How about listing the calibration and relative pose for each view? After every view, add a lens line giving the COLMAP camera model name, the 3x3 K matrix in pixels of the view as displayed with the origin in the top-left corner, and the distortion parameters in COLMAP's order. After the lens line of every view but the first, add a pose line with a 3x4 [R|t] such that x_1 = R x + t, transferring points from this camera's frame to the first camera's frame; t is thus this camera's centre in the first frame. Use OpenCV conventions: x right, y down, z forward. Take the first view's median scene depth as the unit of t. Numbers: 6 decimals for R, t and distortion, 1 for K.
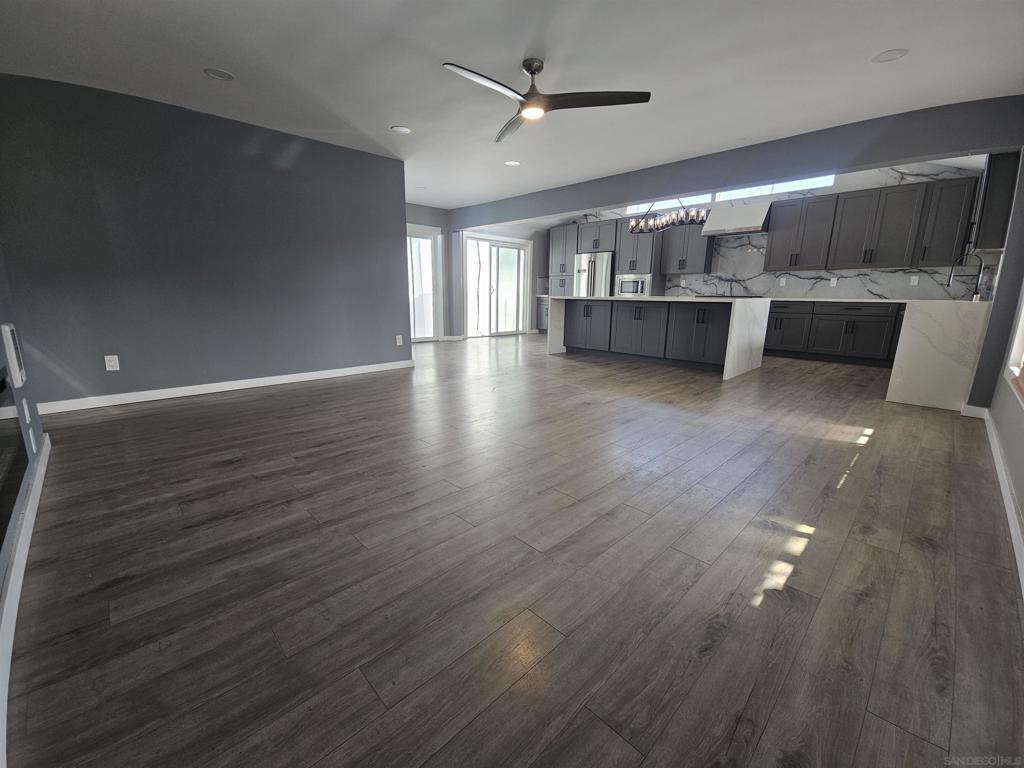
lens RADIAL K [[418.3, 0, 507.7], [0, 418.3, 387.9], [0, 0, 1]] dist [0.009851, -0.007272]
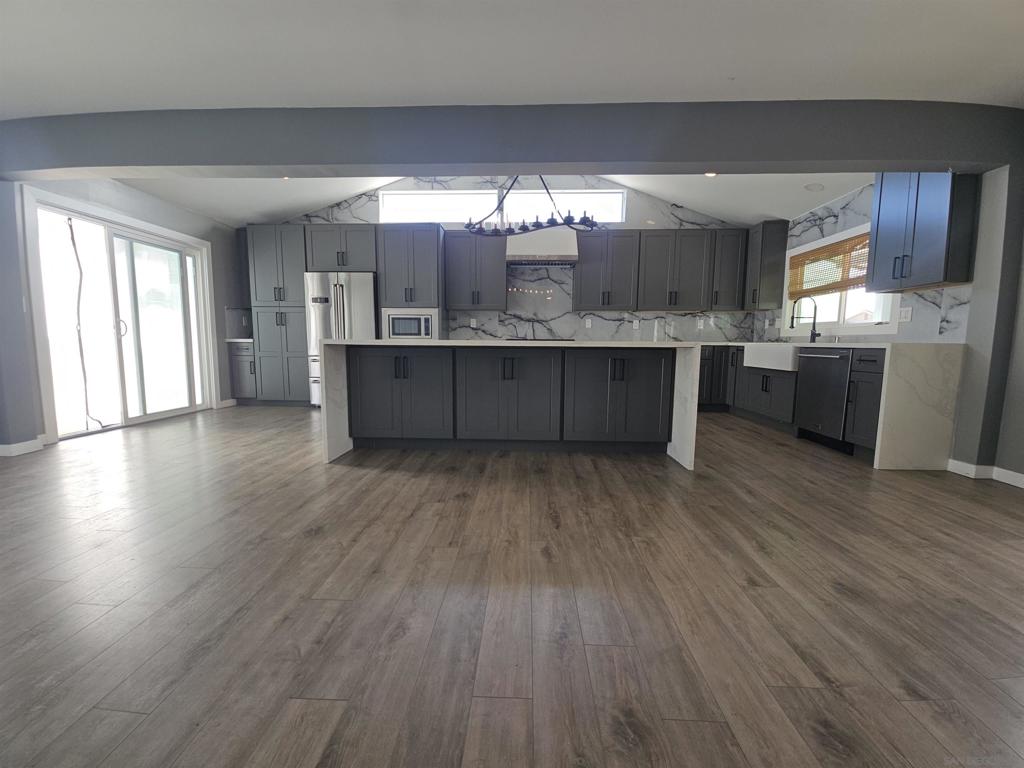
lens RADIAL K [[418.3, 0, 510.8], [0, 418.3, 386.9], [0, 0, 1]] dist [0.009851, -0.007272]
pose [[0.724747, -0.080508, 0.684296, -0.059093], [0.153161, 0.987126, -0.046079, -0.098707], [-0.671777, 0.138203, 0.727747, 0.455273]]
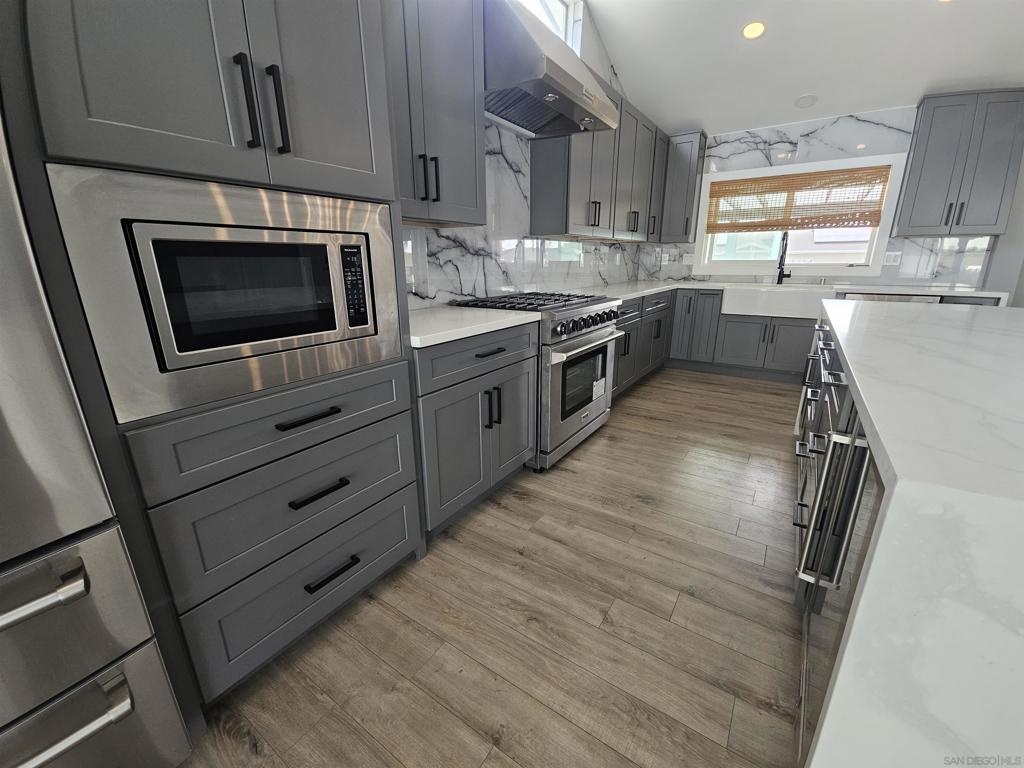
lens RADIAL K [[418.3, 0, 516.1], [0, 418.3, 388.1], [0, 0, 1]] dist [0.009851, -0.007272]
pose [[-0.212646, -0.295860, 0.931262, 0.162339], [0.219402, 0.914266, 0.340559, -0.264499], [-0.952179, 0.276740, -0.129503, 1.042144]]
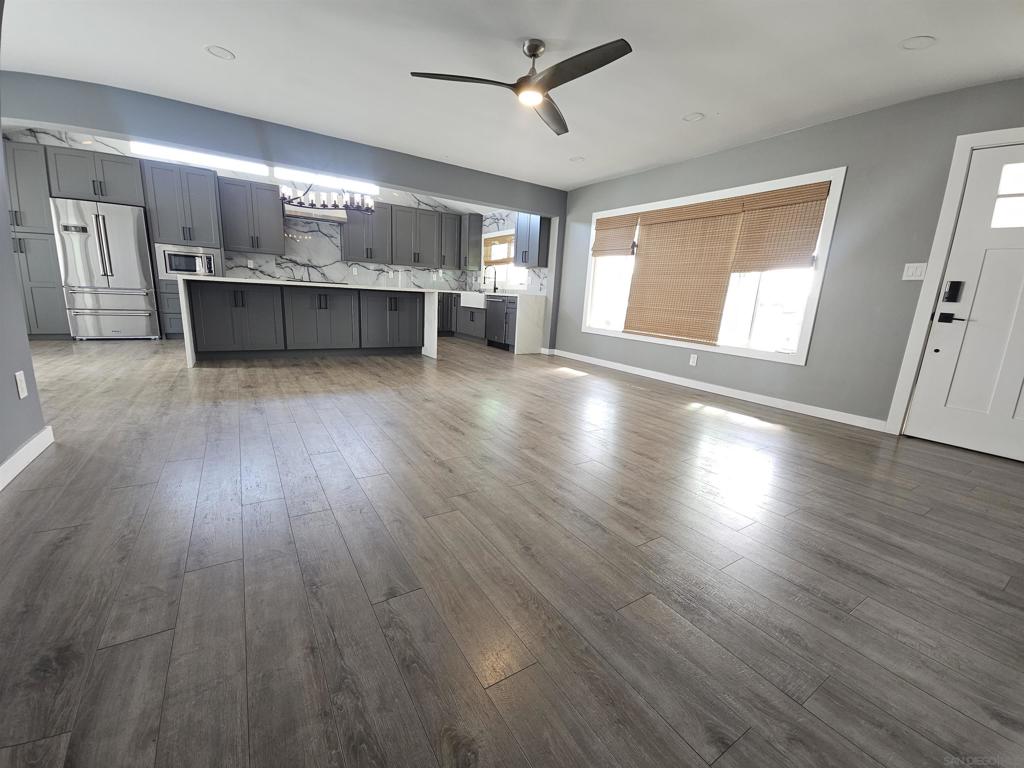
lens RADIAL K [[418.3, 0, 513.2], [0, 418.3, 387.9], [0, 0, 1]] dist [0.009851, -0.007272]
pose [[0.197716, -0.212943, 0.956851, -0.375400], [0.168071, 0.969030, 0.180924, -0.074001], [-0.965744, 0.125047, 0.227382, 0.340348]]
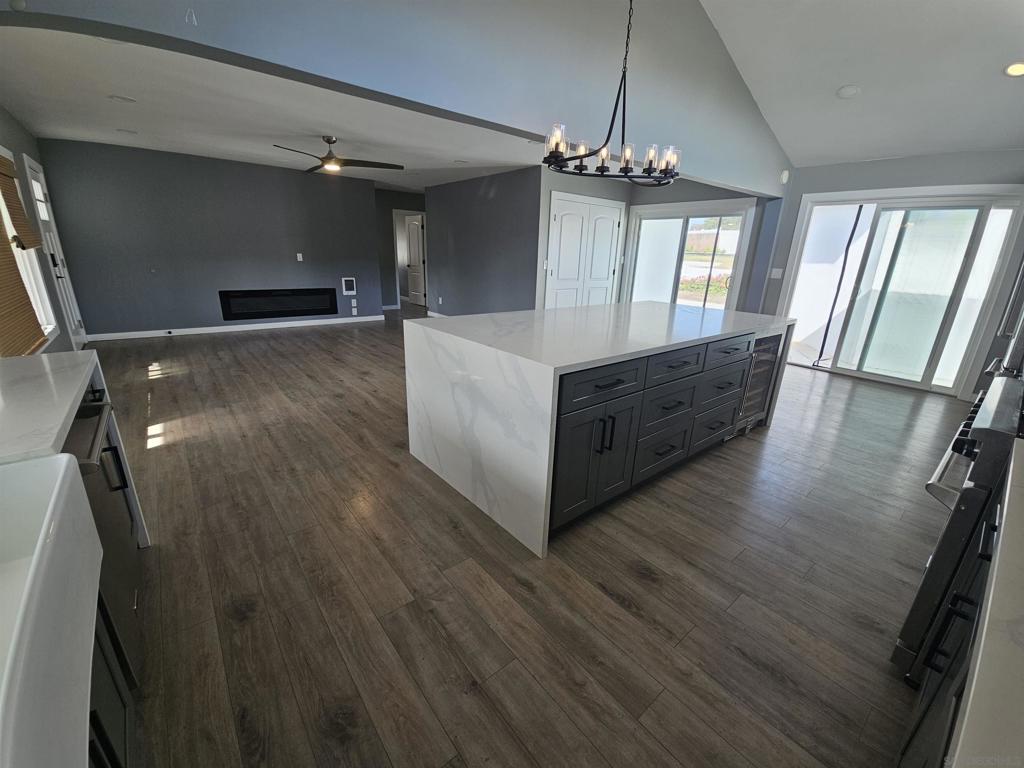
lens RADIAL K [[418.3, 0, 510.9], [0, 418.3, 390.2], [0, 0, 1]] dist [0.009851, -0.007272]
pose [[-0.088618, 0.300685, -0.949597, 0.671925], [-0.253714, 0.915089, 0.313435, -0.208182], [0.963211, 0.268703, -0.004805, 0.715202]]
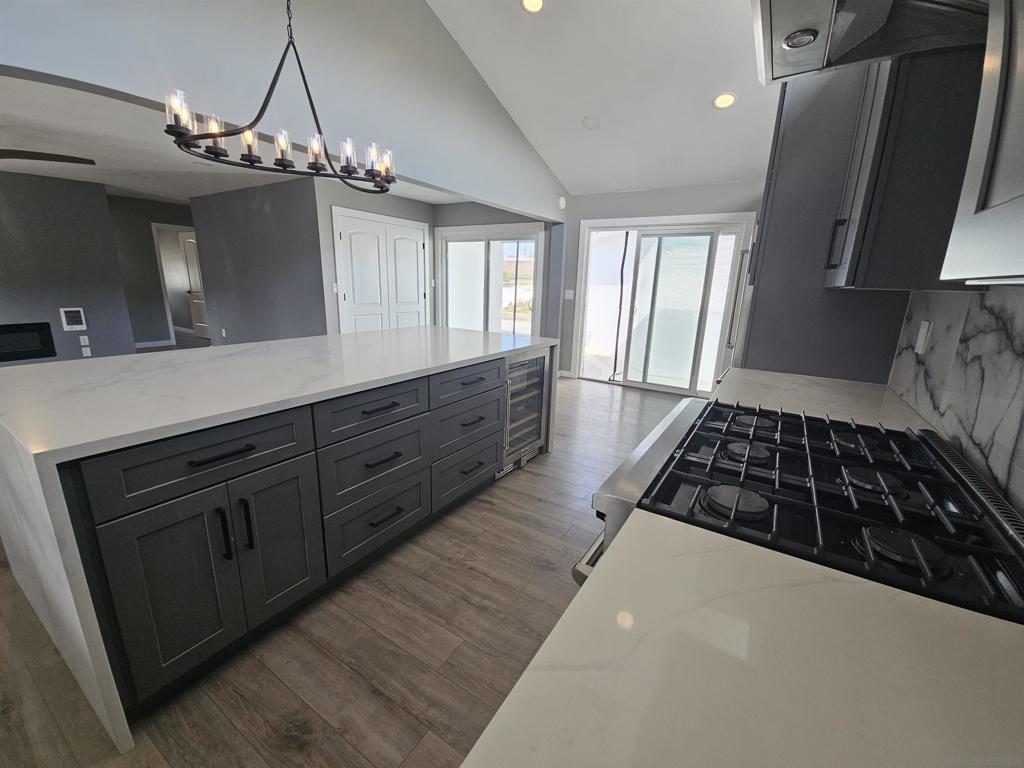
lens RADIAL K [[418.3, 0, 510.0], [0, 418.3, 390.7], [0, 0, 1]] dist [0.009851, -0.007272]
pose [[0.229451, 0.241708, -0.942831, 0.605446], [-0.243348, 0.952157, 0.184877, -0.231199], [0.942409, 0.187016, 0.277292, 0.826063]]
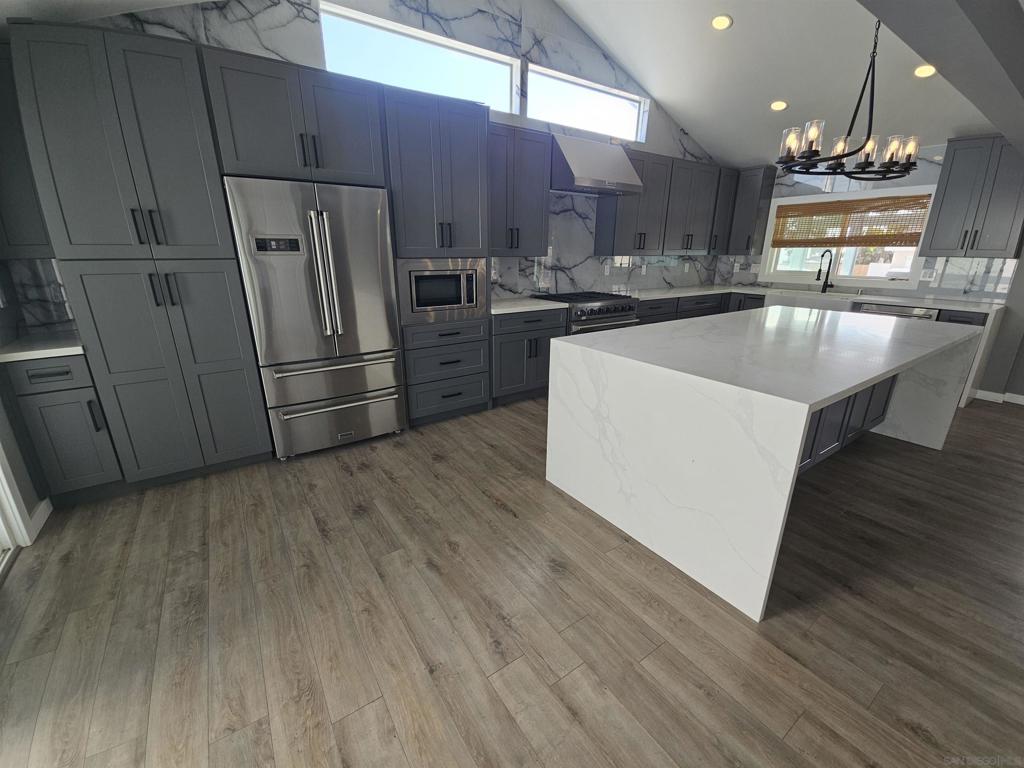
lens RADIAL K [[418.3, 0, 515.0], [0, 418.3, 387.9], [0, 0, 1]] dist [0.009851, -0.007272]
pose [[0.167731, -0.317027, 0.933467, -0.103570], [0.216676, 0.935583, 0.278812, -0.274106], [-0.961726, 0.155495, 0.225619, 0.938707]]
